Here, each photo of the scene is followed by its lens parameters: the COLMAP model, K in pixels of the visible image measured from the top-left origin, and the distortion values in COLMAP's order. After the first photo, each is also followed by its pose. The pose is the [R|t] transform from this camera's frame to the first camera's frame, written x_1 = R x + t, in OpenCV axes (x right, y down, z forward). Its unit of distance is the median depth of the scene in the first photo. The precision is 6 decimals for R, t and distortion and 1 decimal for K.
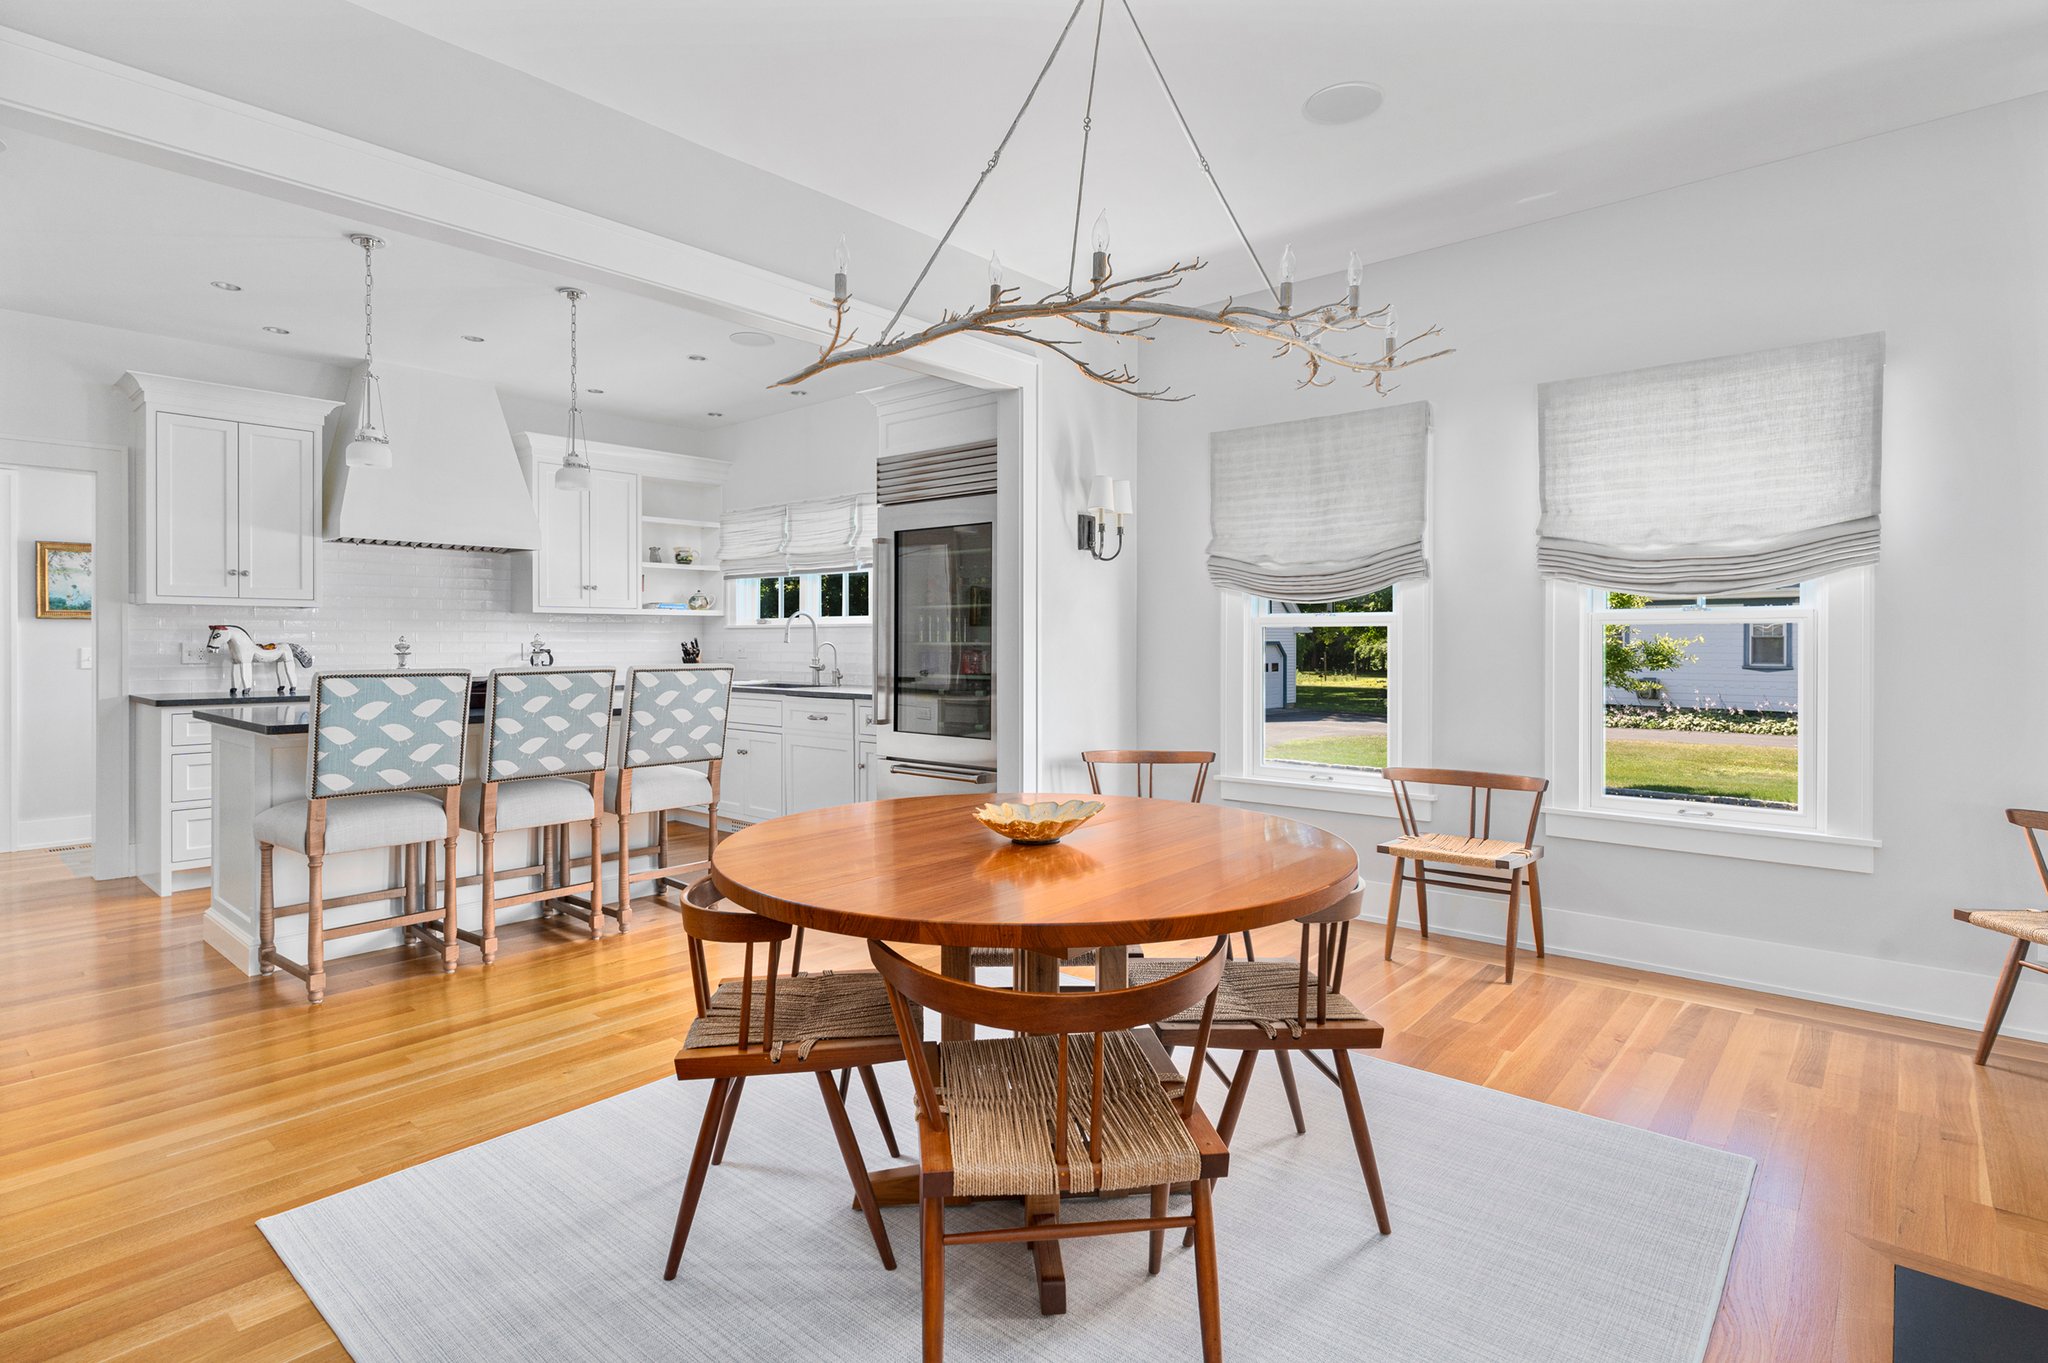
lens RADIAL K [[1026.2, 0, 1028.6], [0, 1026.2, 639.5], [0, 0, 1]] dist [-0.000055, -0.000326]
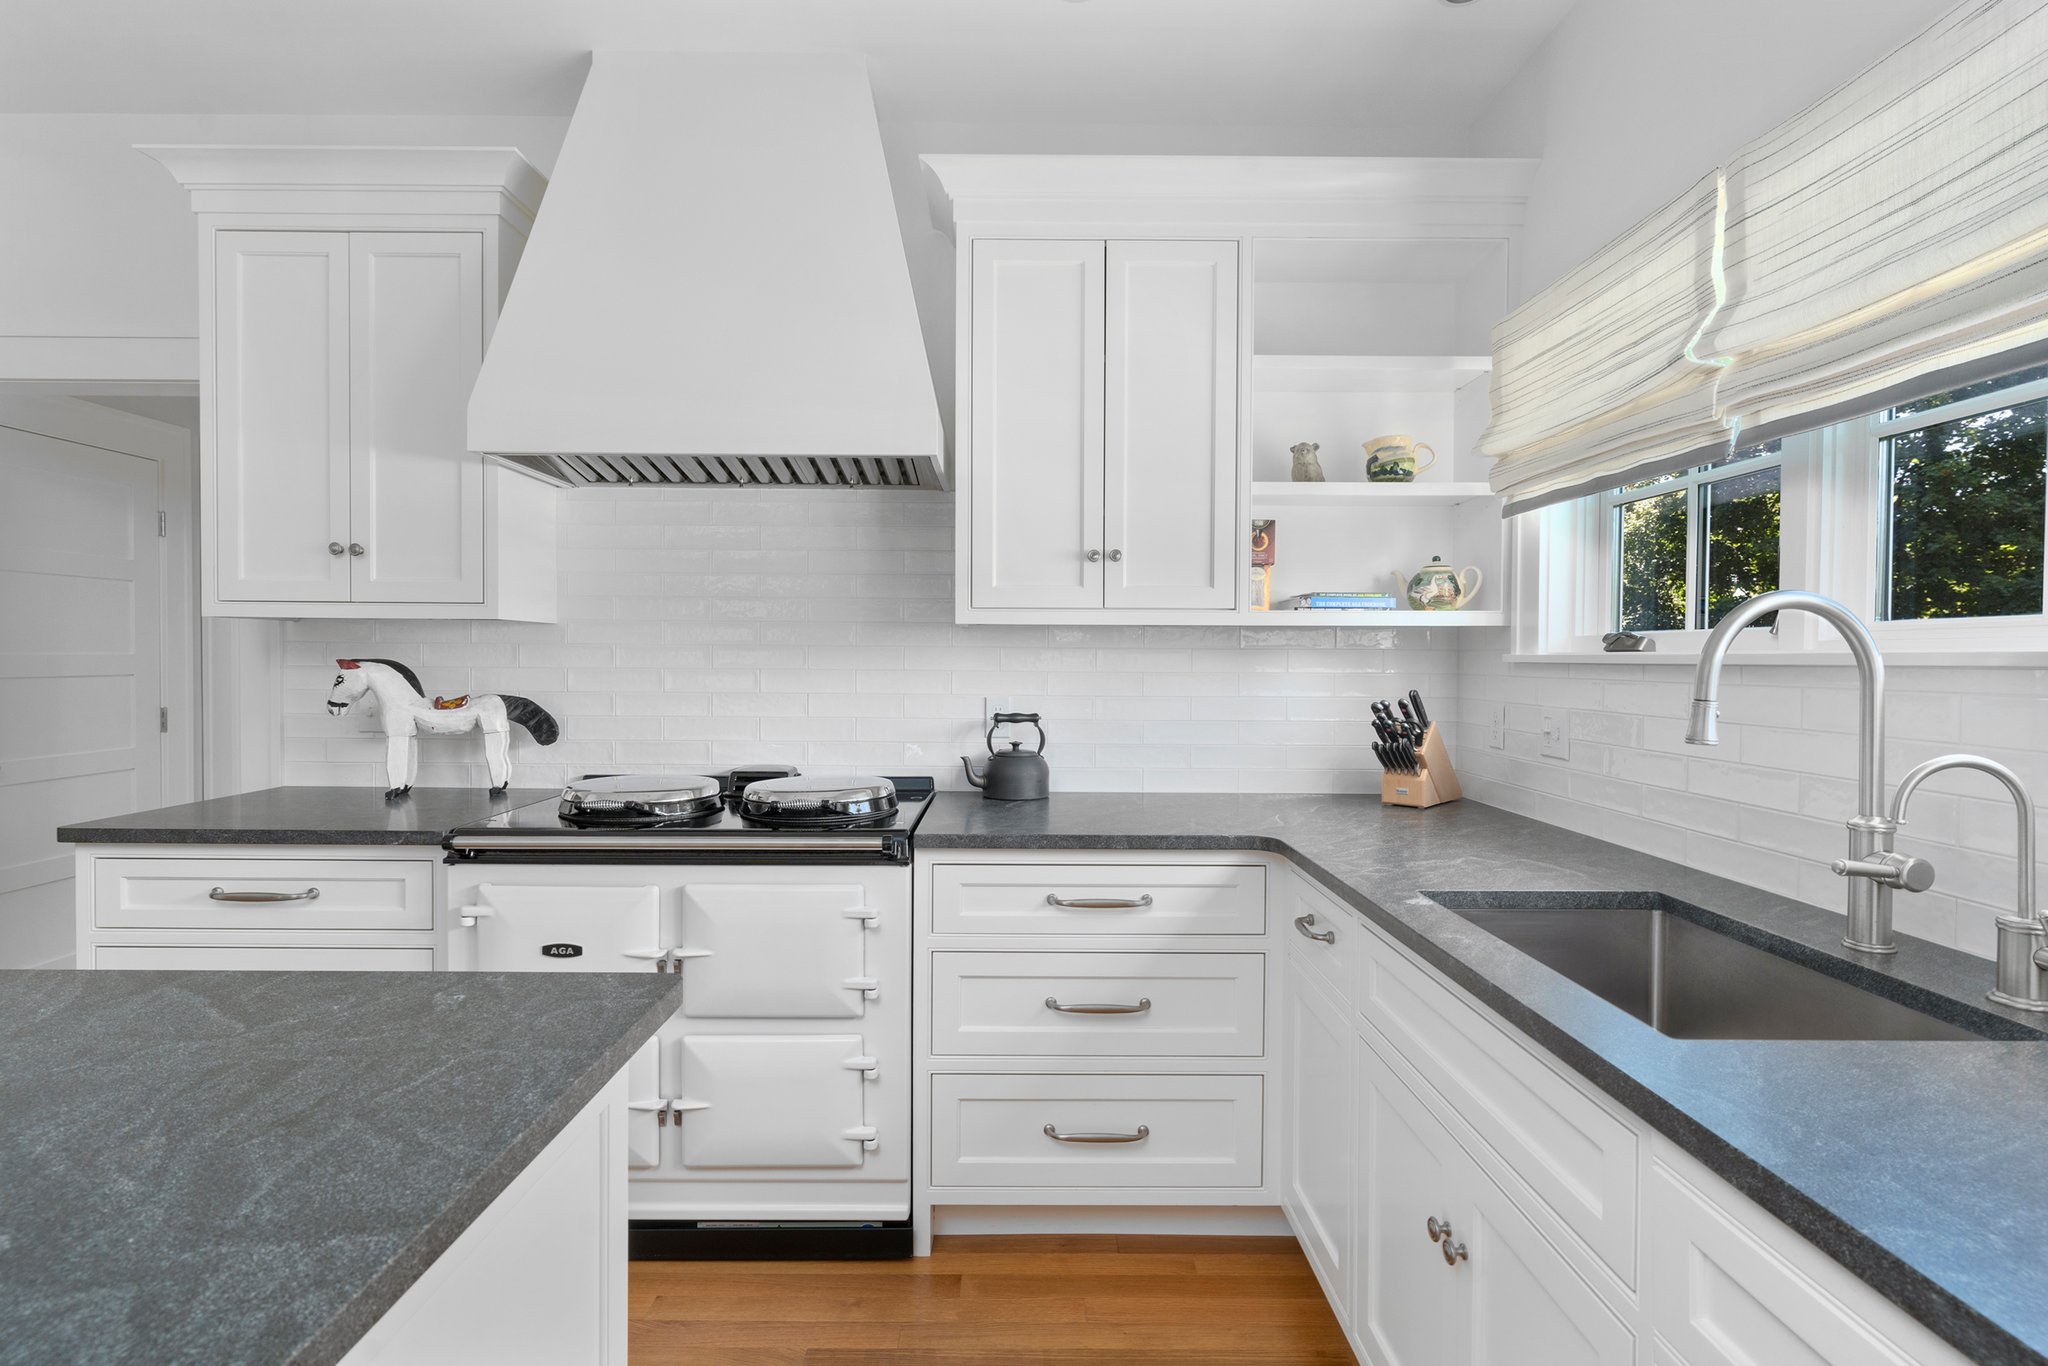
lens RADIAL K [[1016.7, 0, 1024.0], [0, 1016.7, 683.0], [0, 0, 1]] dist [0.000575, 0.000163]
pose [[0.655354, 0.022666, -0.754982, -0.164685], [-0.005584, 0.999668, 0.025165, -0.013185], [0.755302, -0.012277, 0.655262, 0.737361]]
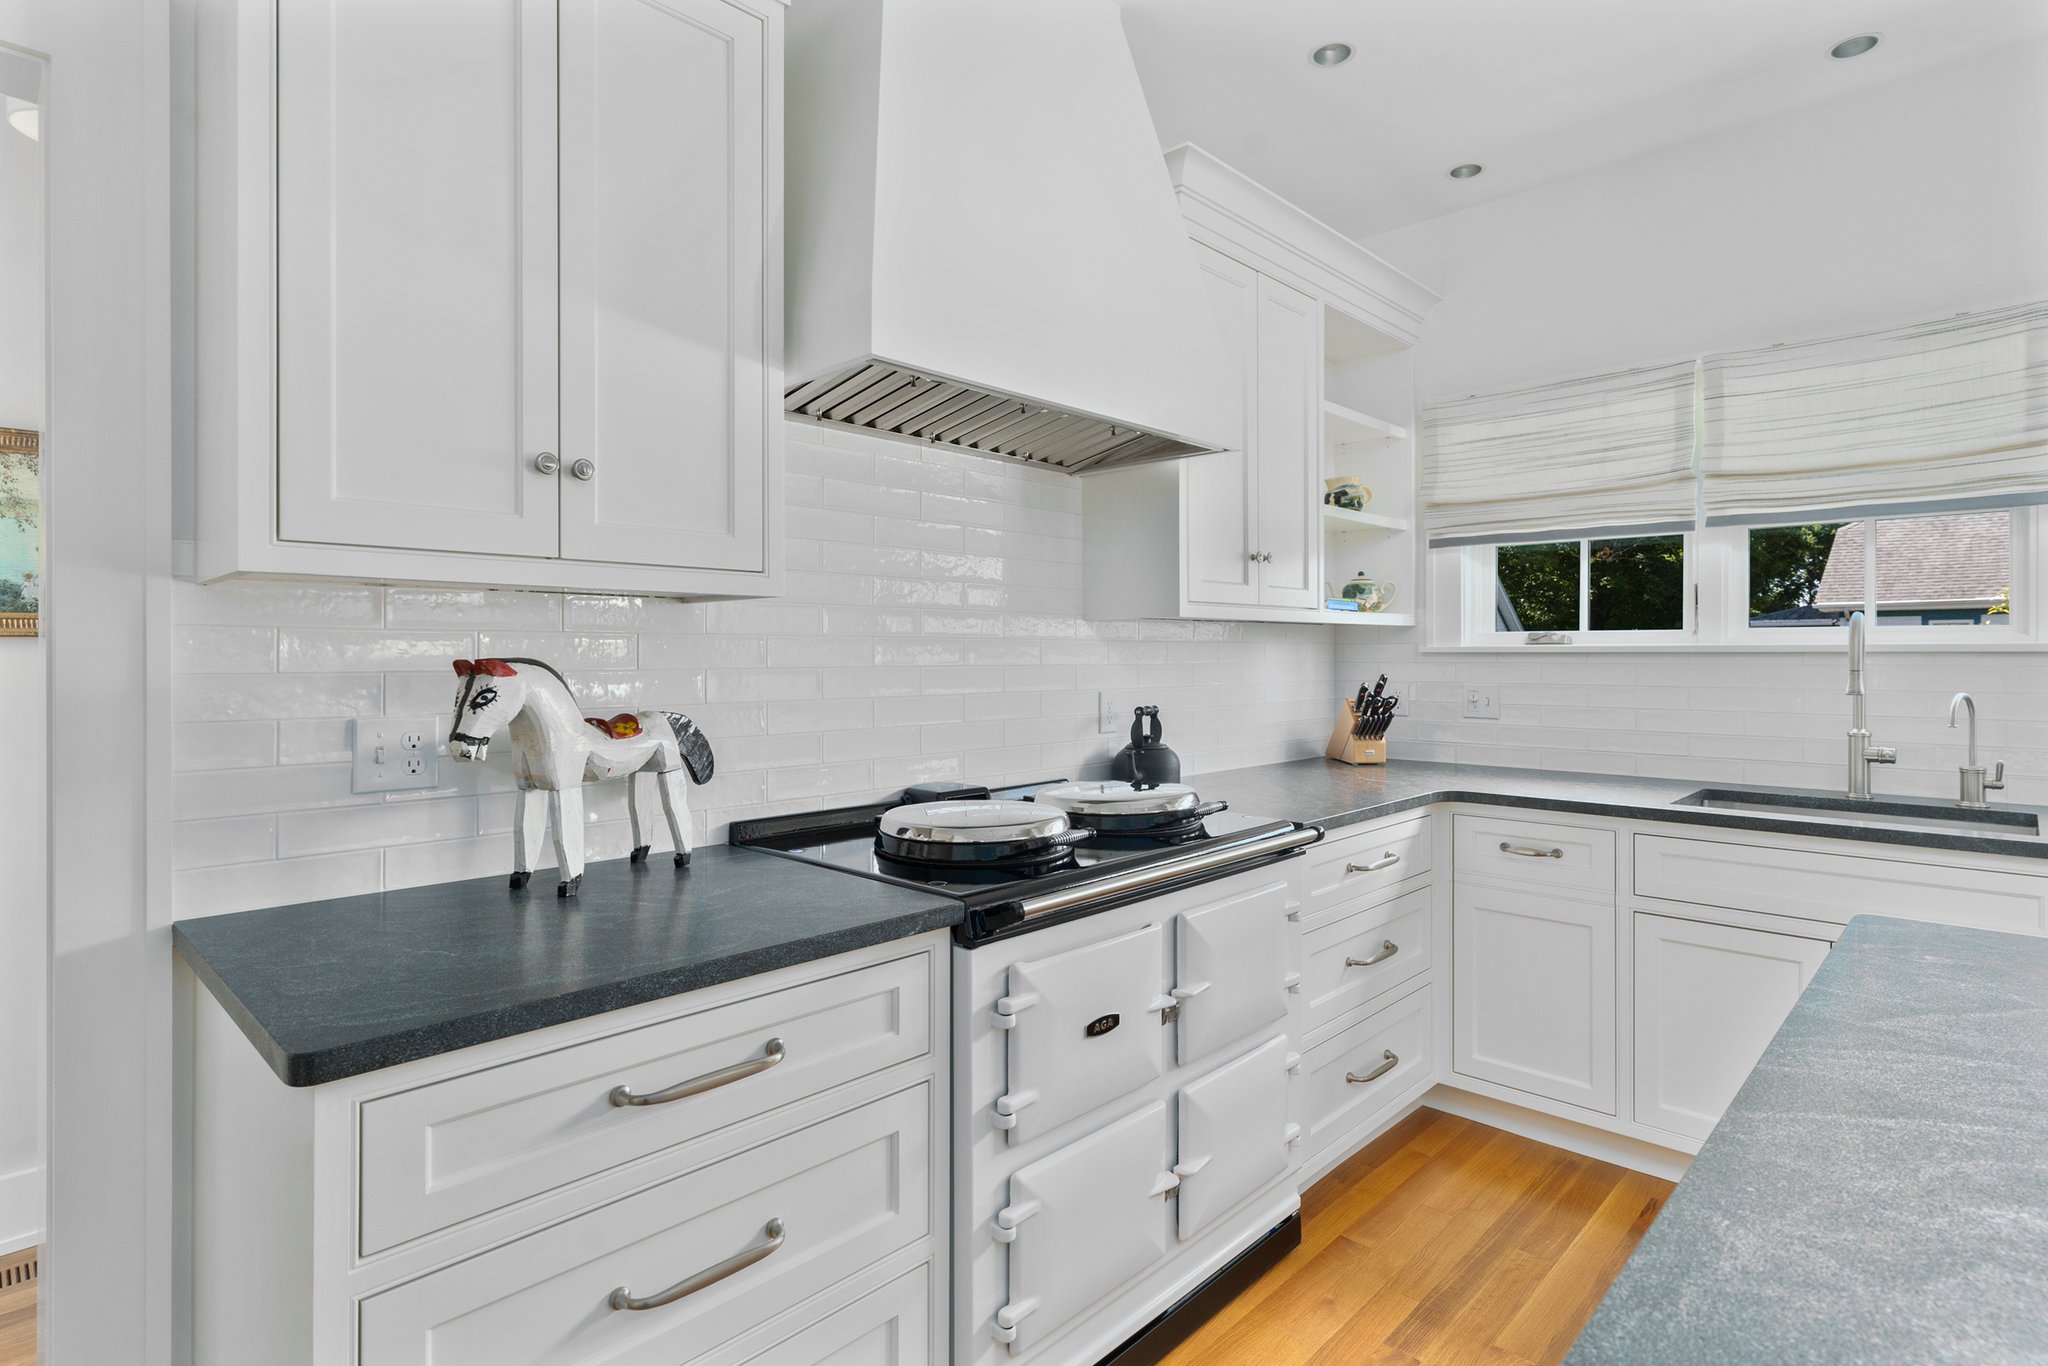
lens RADIAL K [[1038.4, 0, 1028.0], [0, 1038.4, 660.0], [0, 0, 1]] dist [0.000701, -0.000049]
pose [[0.998621, -0.001334, -0.052480, -0.501650], [0.001645, 0.999981, 0.005877, -0.011916], [0.052471, -0.005955, 0.998605, 0.580715]]
